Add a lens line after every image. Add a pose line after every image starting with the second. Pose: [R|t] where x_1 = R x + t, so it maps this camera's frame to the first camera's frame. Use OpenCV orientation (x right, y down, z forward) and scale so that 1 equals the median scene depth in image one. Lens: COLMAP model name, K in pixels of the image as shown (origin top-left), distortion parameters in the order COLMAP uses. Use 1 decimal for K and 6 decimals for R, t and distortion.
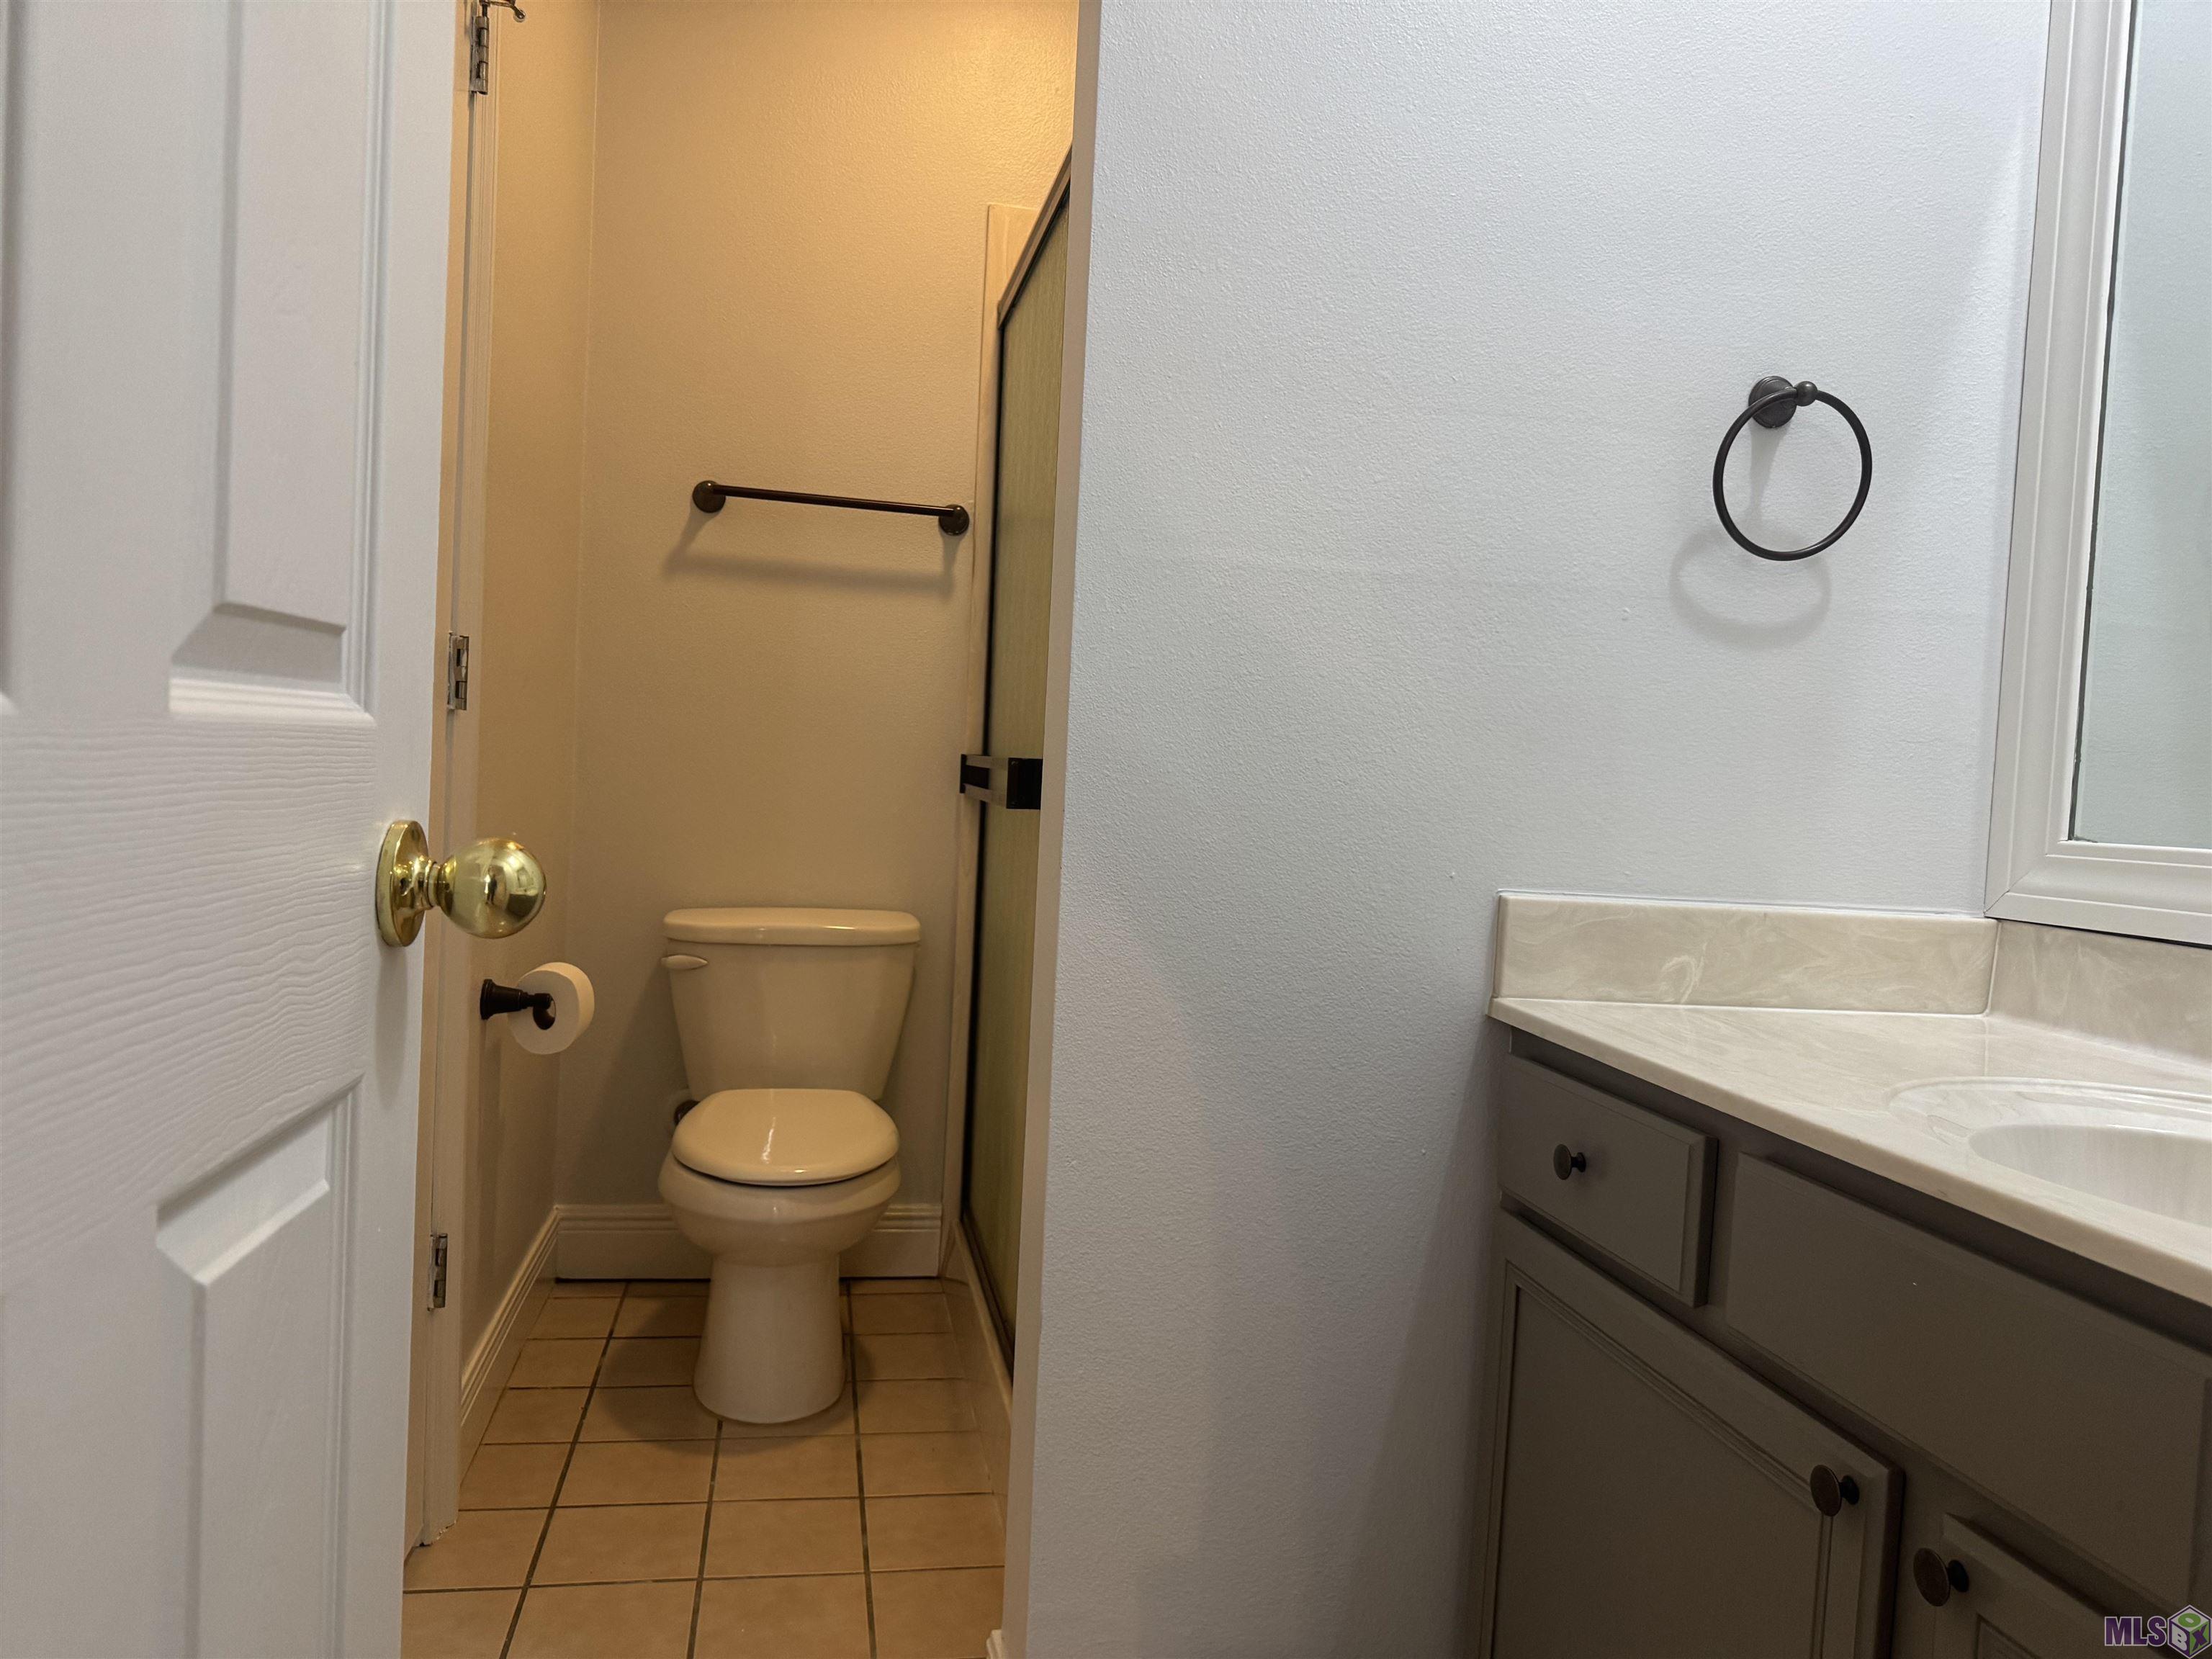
lens RADIAL K [[1558.4, 0, 1109.3], [0, 1558.4, 824.4], [0, 0, 1]] dist [0.070846, -0.090826]
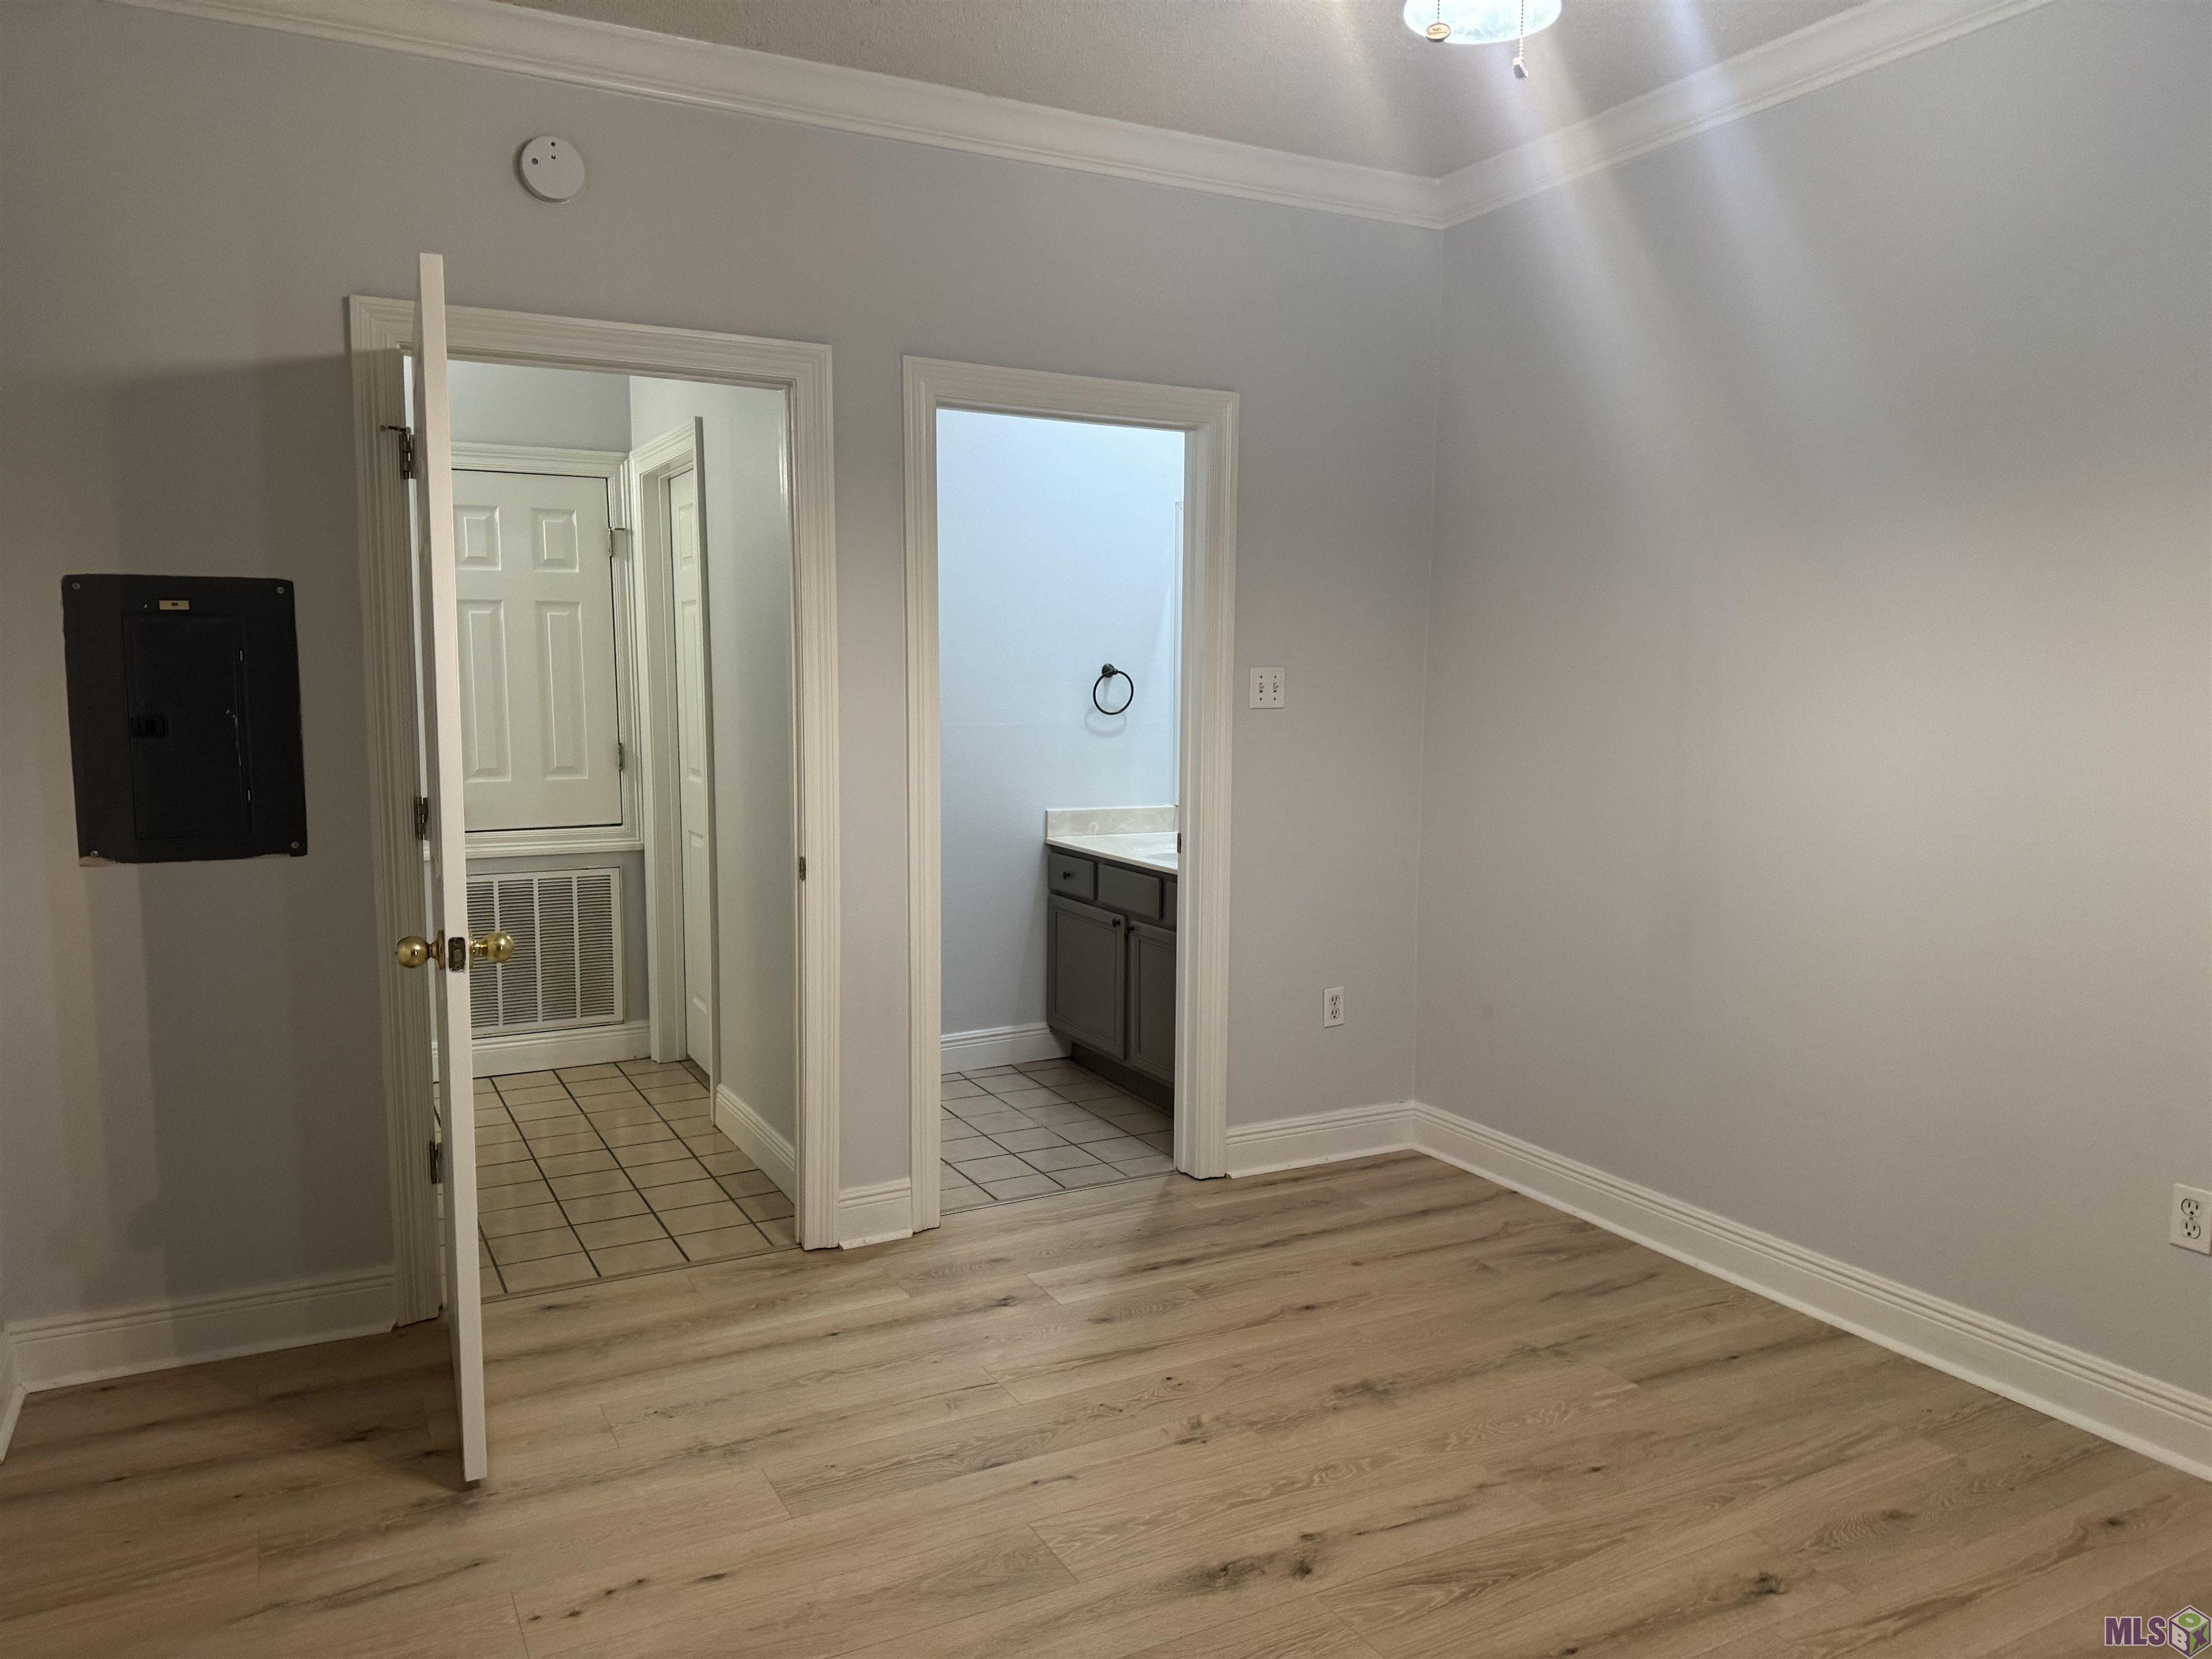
lens RADIAL K [[1558.4, 0, 1107.0], [0, 1558.4, 831.2], [0, 0, 1]] dist [0.070846, -0.090826]
pose [[0.957171, -0.083010, 0.277367, -0.678939], [0.064600, 0.995098, 0.074881, -0.182183], [-0.282223, -0.053756, 0.957842, -2.736584]]
